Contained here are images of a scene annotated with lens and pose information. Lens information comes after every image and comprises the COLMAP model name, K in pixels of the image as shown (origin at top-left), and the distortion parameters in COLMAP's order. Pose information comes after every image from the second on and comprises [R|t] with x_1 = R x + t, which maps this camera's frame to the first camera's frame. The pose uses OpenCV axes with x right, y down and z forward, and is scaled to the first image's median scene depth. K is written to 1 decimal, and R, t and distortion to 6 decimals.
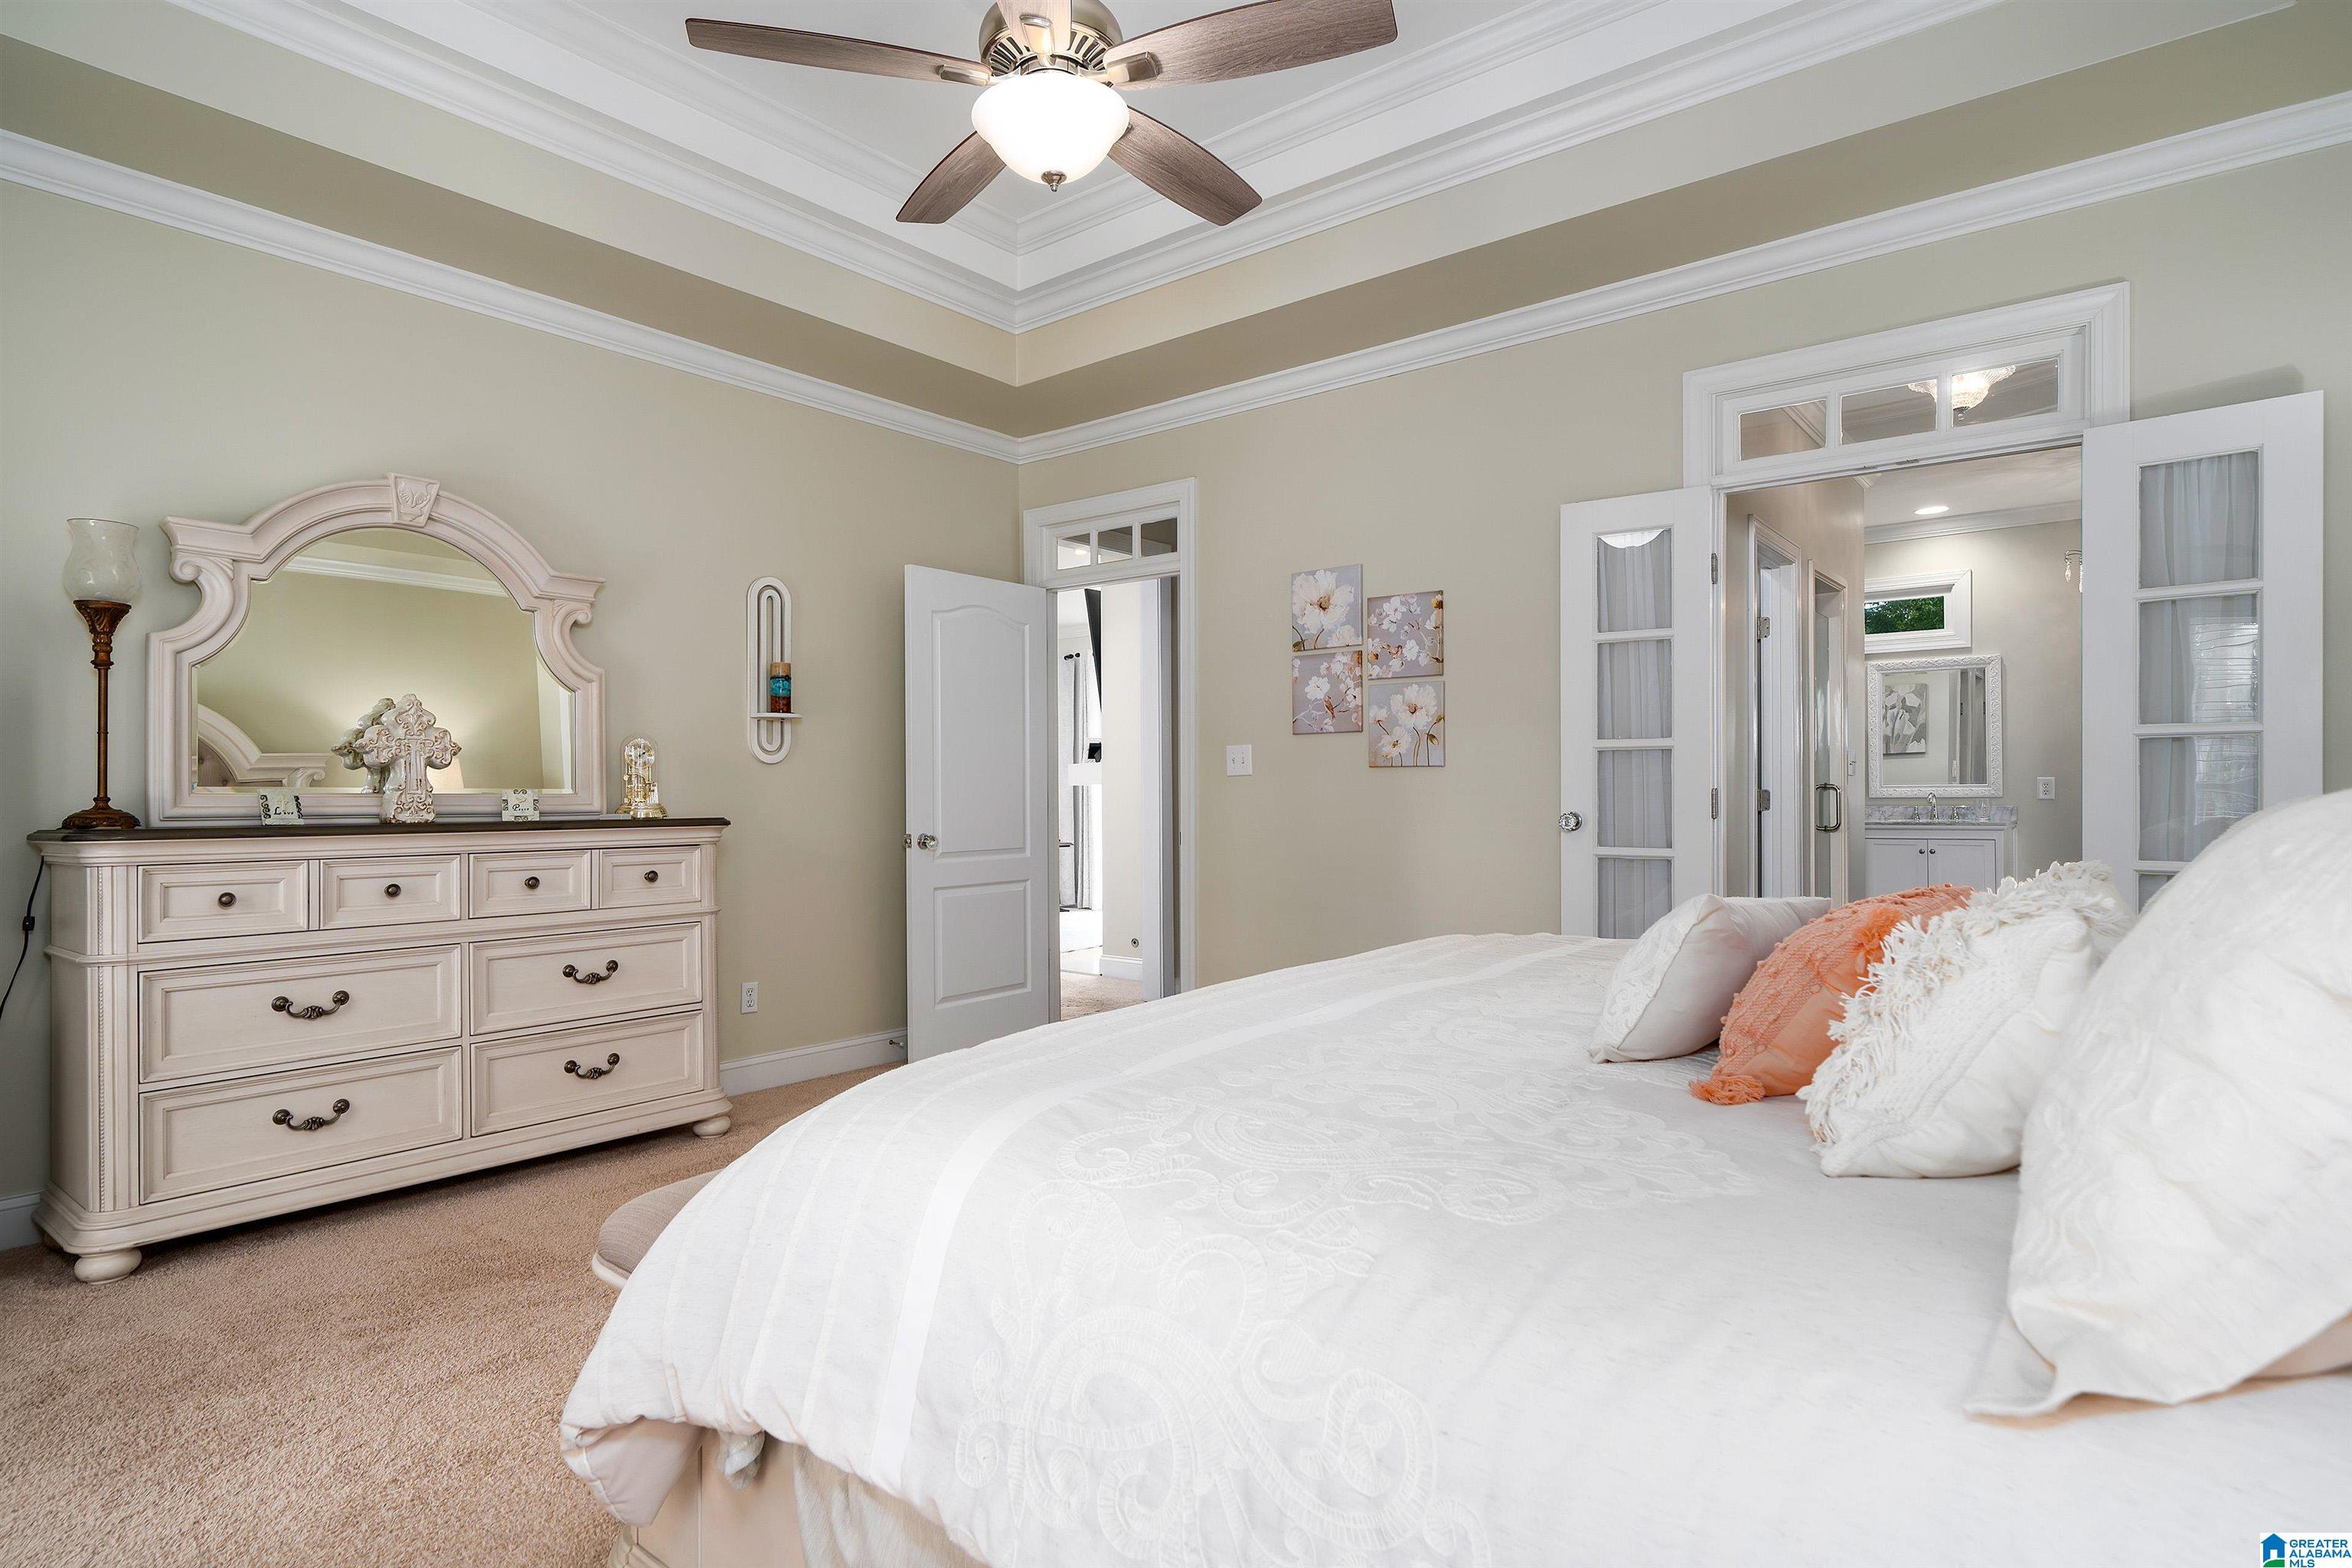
lens RADIAL K [[1207.7, 0, 1181.9], [0, 1207.7, 799.3], [0, 0, 1]] dist [-0.001173, -0.000275]
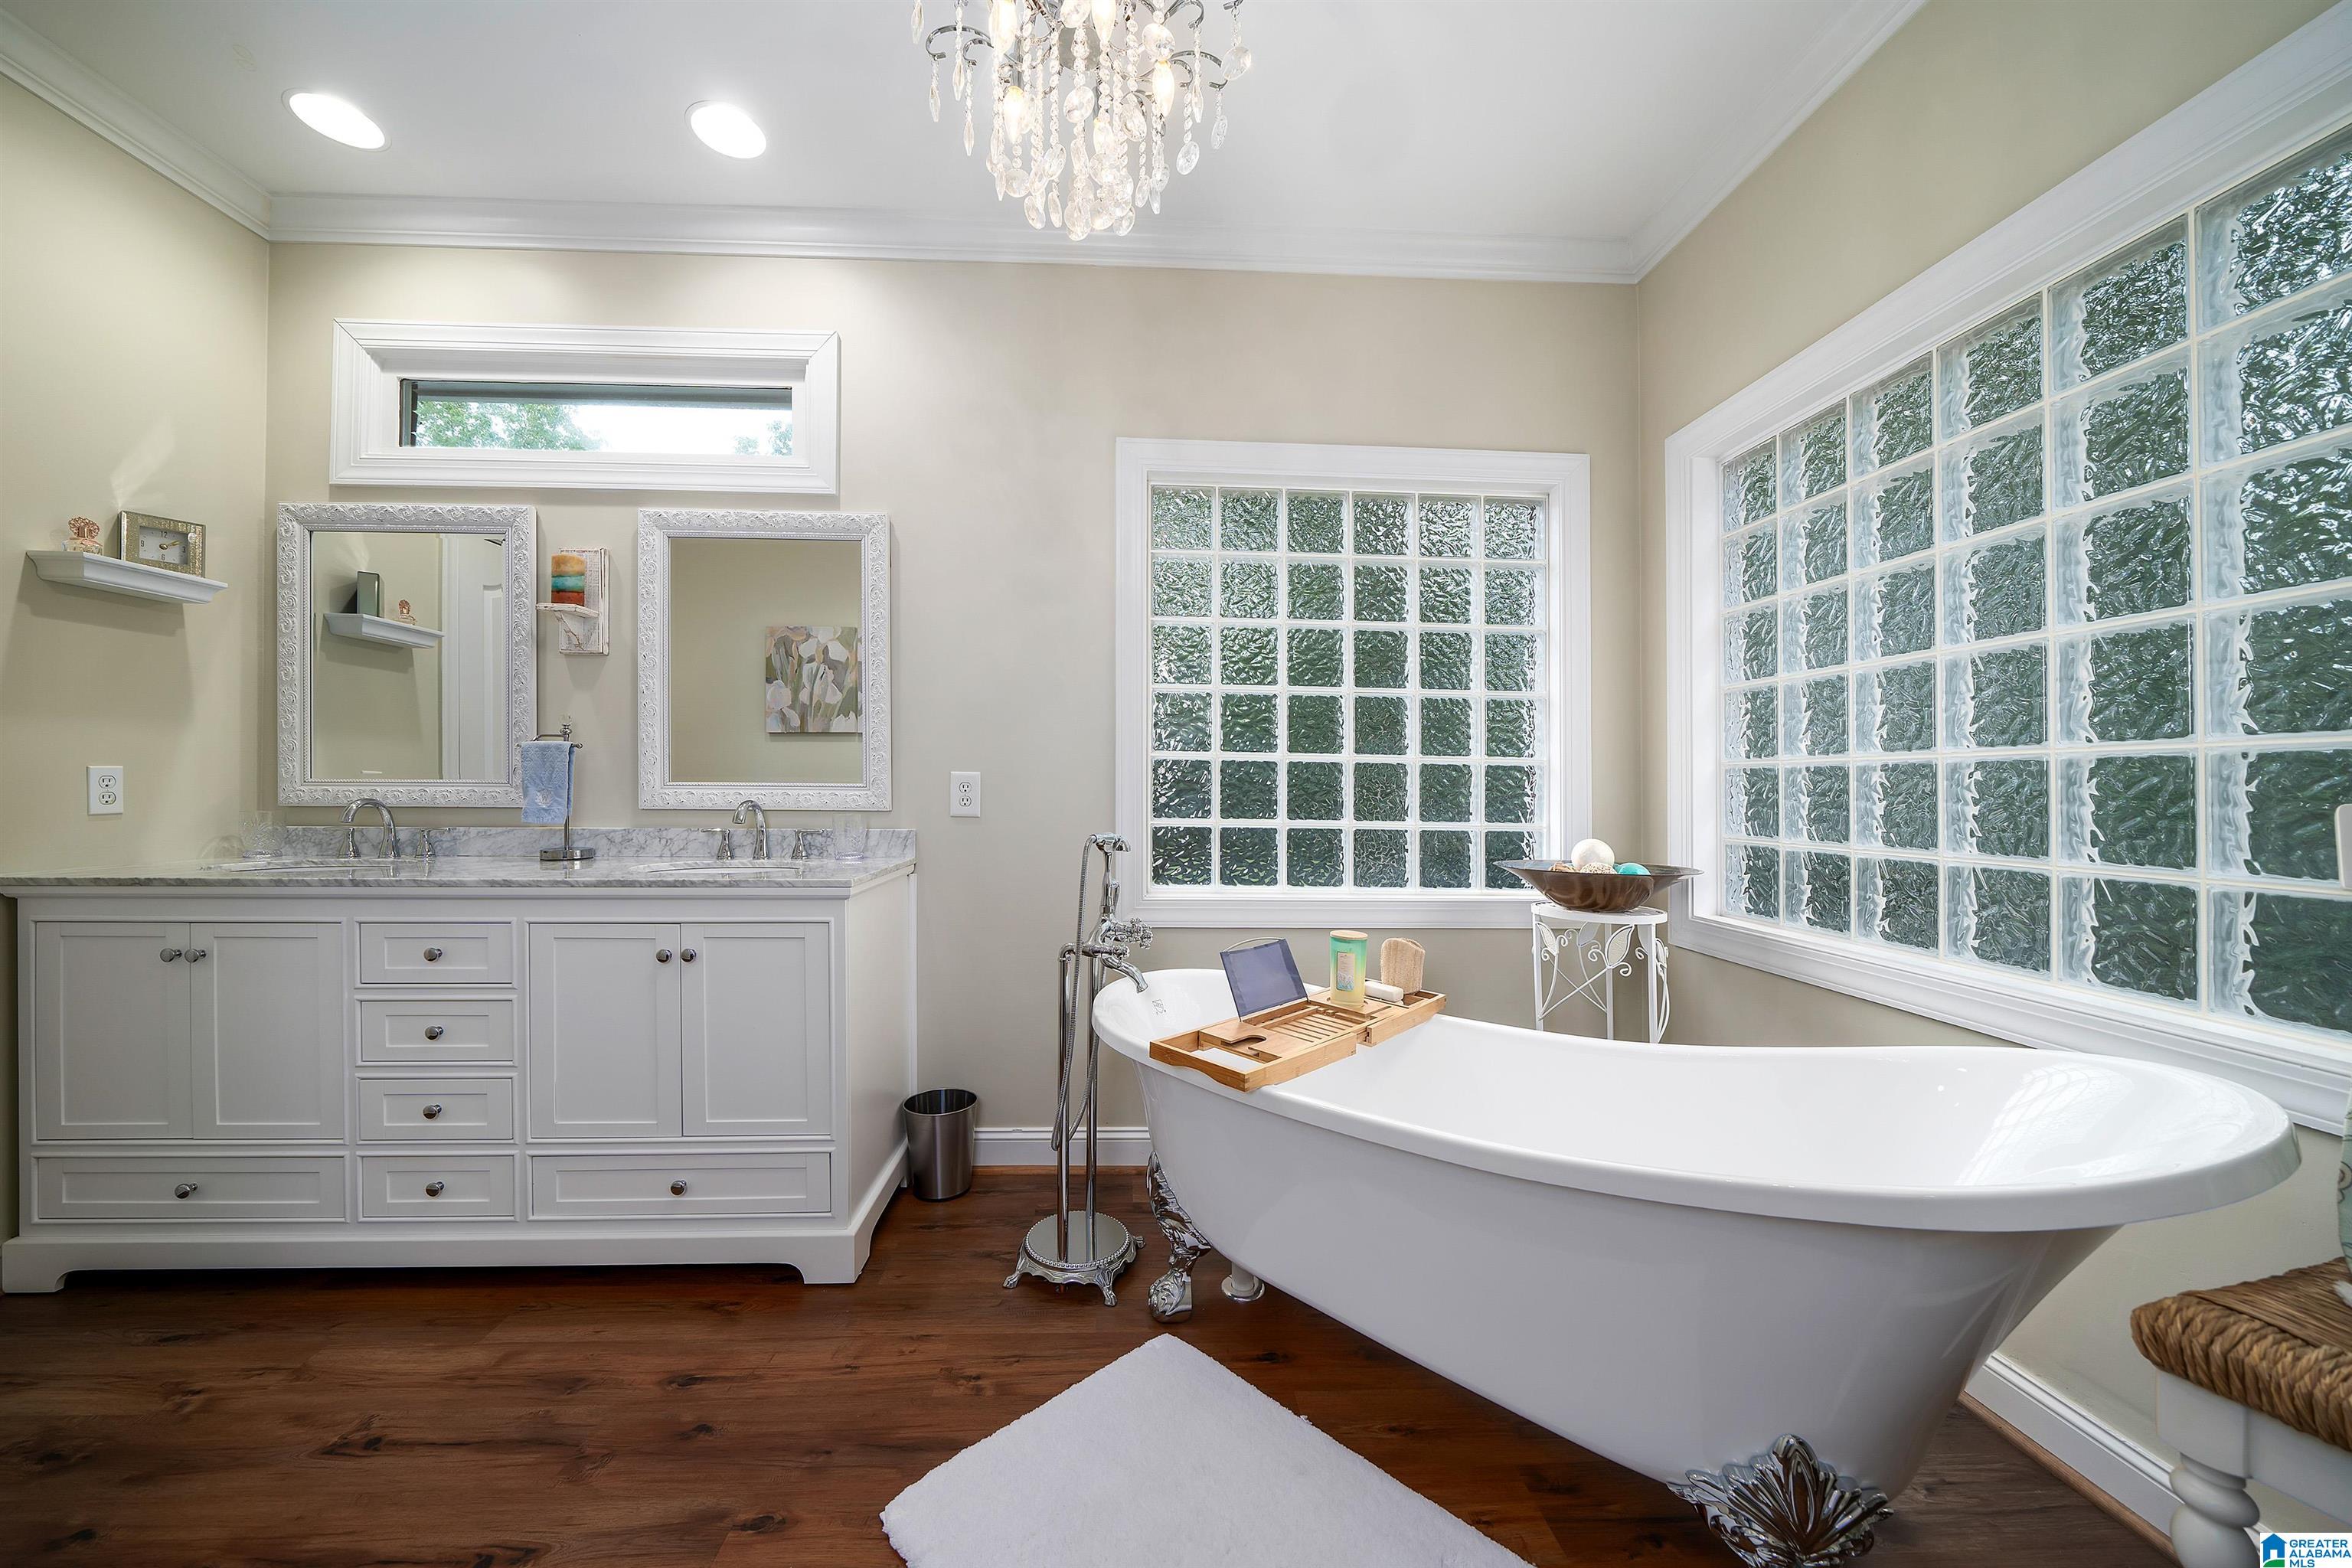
lens RADIAL K [[805.3, 0, 1165.6], [0, 805.3, 785.9], [0, 0, 1]] dist [0.000111, 0.000001]
pose [[0.743732, 0.010826, 0.668390, 0.517188], [-0.008694, 0.999941, -0.006522, -0.010021], [-0.668421, -0.000960, 0.743782, 0.649060]]
